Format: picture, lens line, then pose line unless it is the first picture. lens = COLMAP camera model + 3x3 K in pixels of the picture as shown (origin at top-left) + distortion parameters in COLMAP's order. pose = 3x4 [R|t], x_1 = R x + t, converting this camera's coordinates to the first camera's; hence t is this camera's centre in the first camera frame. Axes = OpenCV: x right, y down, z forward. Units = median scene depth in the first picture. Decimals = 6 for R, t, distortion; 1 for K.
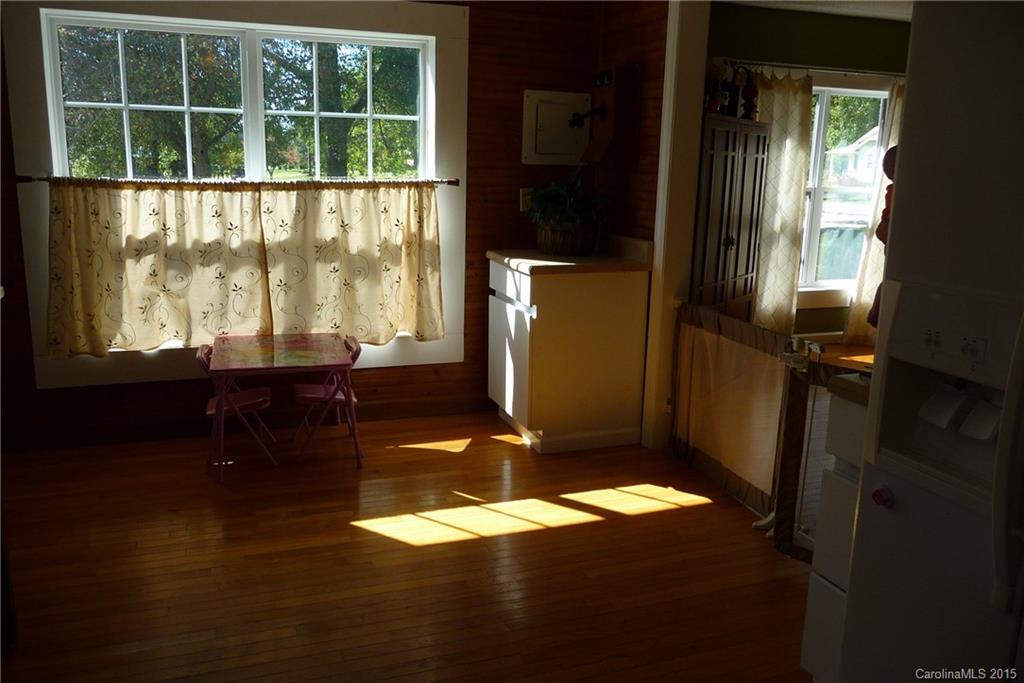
lens RADIAL K [[828.3, 0, 512.0], [0, 828.3, 341.5], [0, 0, 1]] dist [-0.046463, 0.059910]
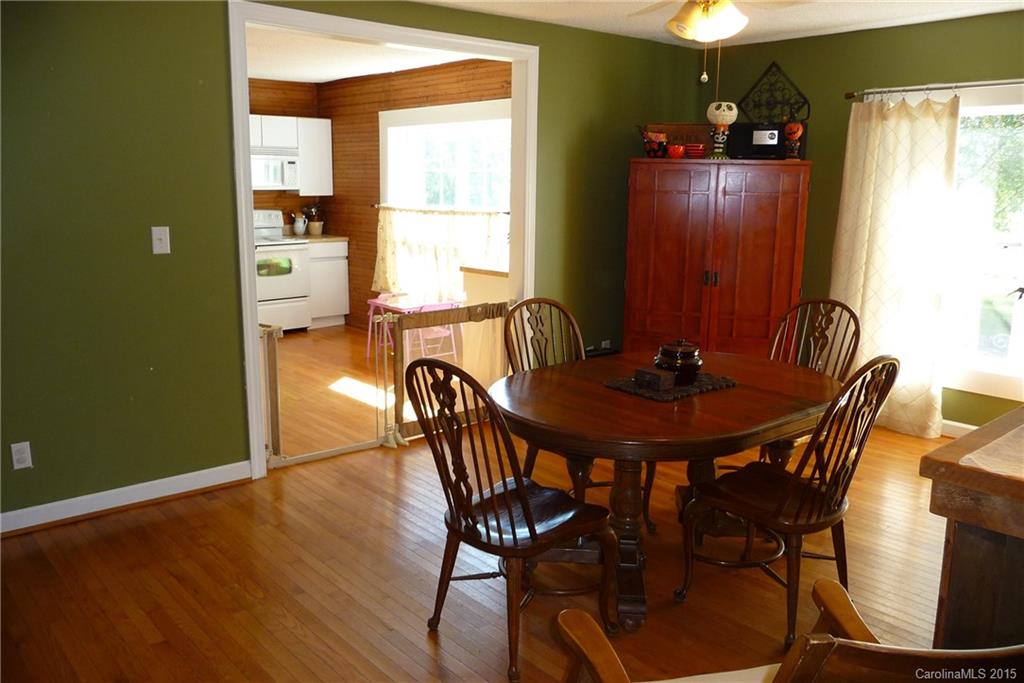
lens RADIAL K [[828.3, 0, 512.0], [0, 828.3, 341.5], [0, 0, 1]] dist [-0.046463, 0.059910]
pose [[0.366226, 0.160086, -0.916652, 0.973674], [-0.208663, 0.974132, 0.086758, -0.068467], [0.906829, 0.159498, 0.390156, 0.329239]]
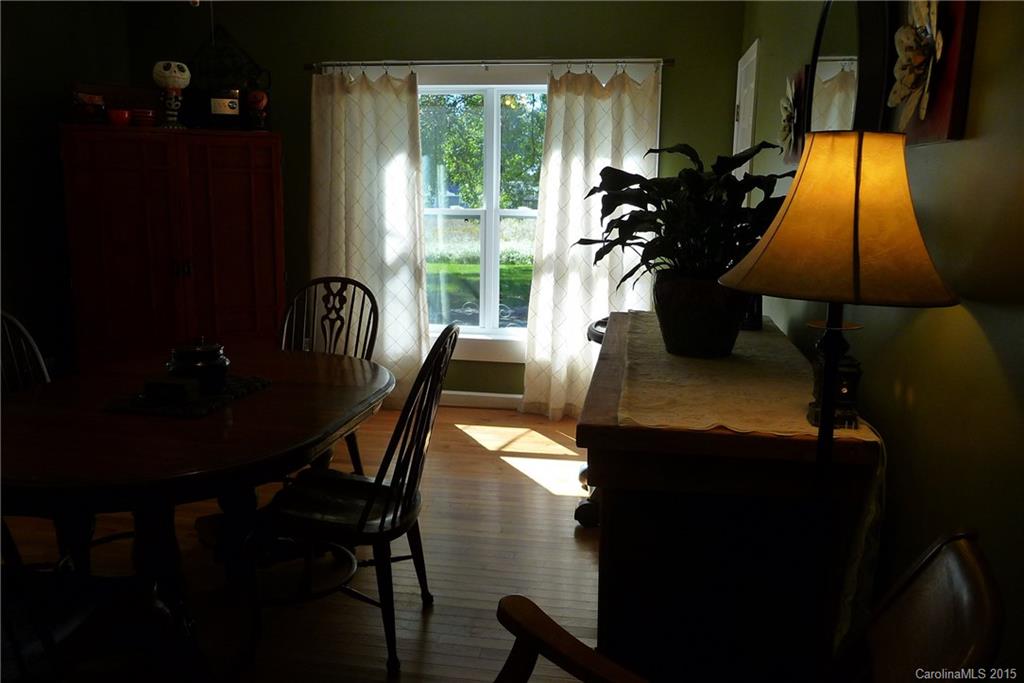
lens RADIAL K [[828.3, 0, 512.0], [0, 828.3, 341.5], [0, 0, 1]] dist [-0.046463, 0.059910]
pose [[0.872096, 0.080532, -0.482663, 0.862573], [-0.103157, 0.994454, -0.020465, -0.050825], [0.478338, 0.067638, 0.875567, 0.345090]]
